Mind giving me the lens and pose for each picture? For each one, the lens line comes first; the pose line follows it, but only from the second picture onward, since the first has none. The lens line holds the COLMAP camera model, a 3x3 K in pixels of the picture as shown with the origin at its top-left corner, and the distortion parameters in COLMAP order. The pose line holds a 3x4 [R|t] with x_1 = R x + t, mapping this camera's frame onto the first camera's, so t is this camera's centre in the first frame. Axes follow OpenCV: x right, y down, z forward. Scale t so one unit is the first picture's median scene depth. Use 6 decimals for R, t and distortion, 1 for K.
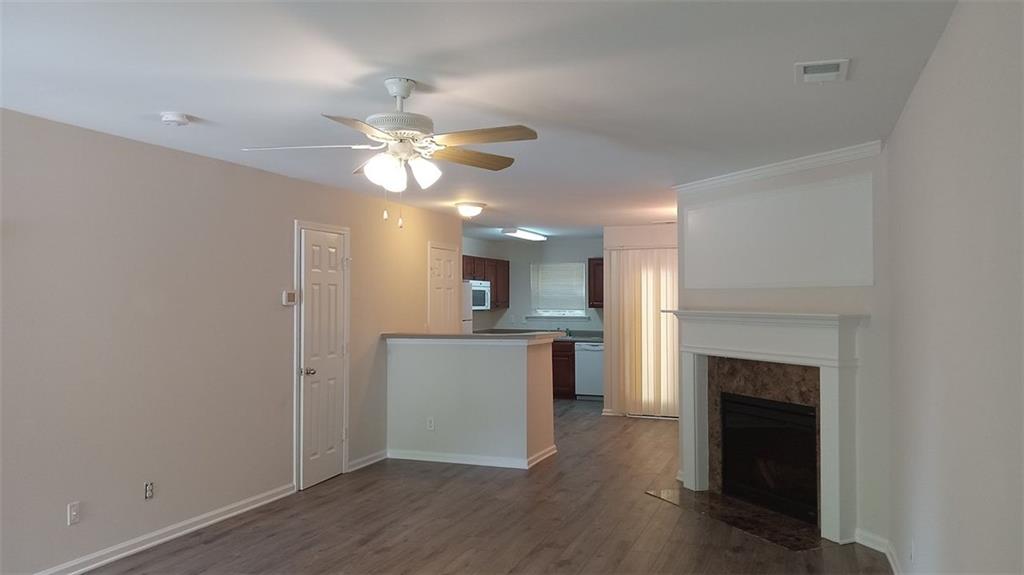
lens RADIAL K [[760.6, 0, 512.0], [0, 760.6, 287.5], [0, 0, 1]] dist [0.060296, -0.106134]
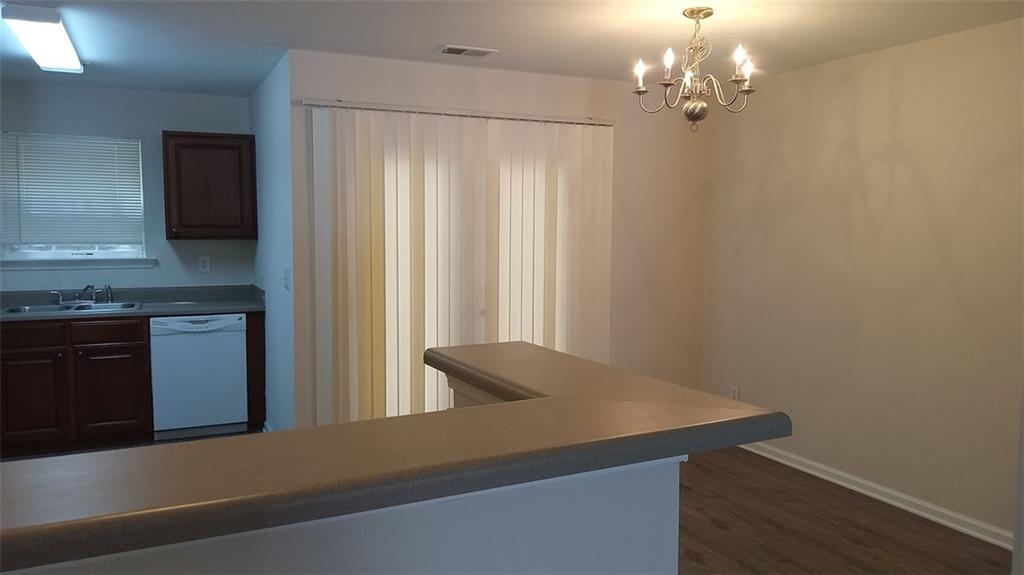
lens RADIAL K [[757.4, 0, 512.0], [0, 757.4, 287.5], [0, 0, 1]] dist [0.063245, -0.110548]
pose [[0.690530, -0.052051, 0.721428, -0.180042], [-0.018206, 0.995840, 0.089277, 0.020214], [-0.723074, -0.074783, 0.686710, 1.046126]]
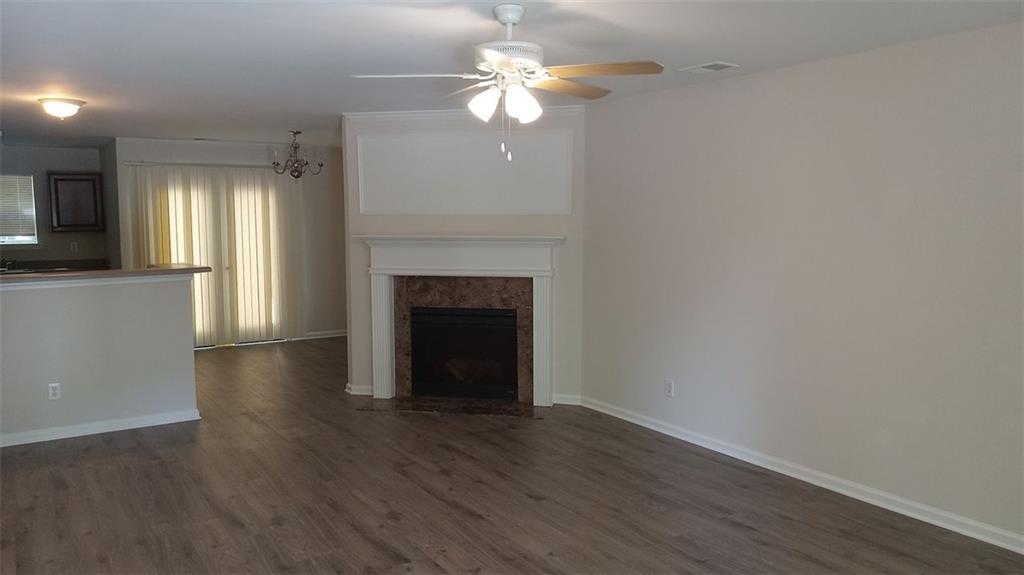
lens RADIAL K [[757.4, 0, 512.0], [0, 757.4, 287.5], [0, 0, 1]] dist [0.063245, -0.110548]
pose [[0.589599, -0.078417, 0.803881, -0.535985], [-0.009527, 0.994531, 0.104002, -0.009324], [-0.807640, -0.068978, 0.585628, 0.232065]]
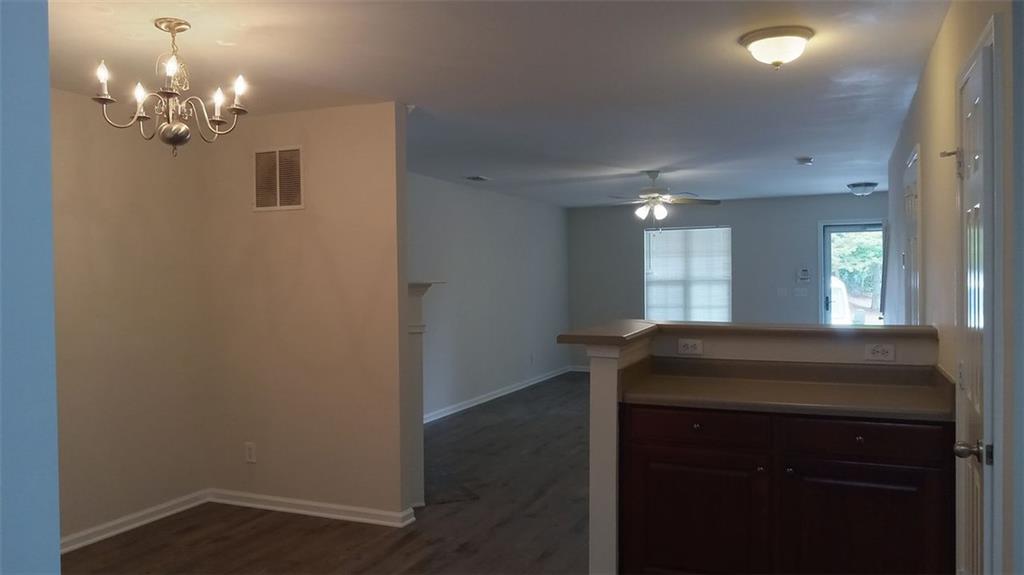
lens RADIAL K [[760.6, 0, 512.0], [0, 760.6, 287.5], [0, 0, 1]] dist [0.060296, -0.106134]
pose [[-0.998898, 0.012957, 0.045113, 0.100039], [0.012965, 0.999916, -0.000110, 0.040364], [-0.045111, 0.000475, -0.998982, 1.859260]]
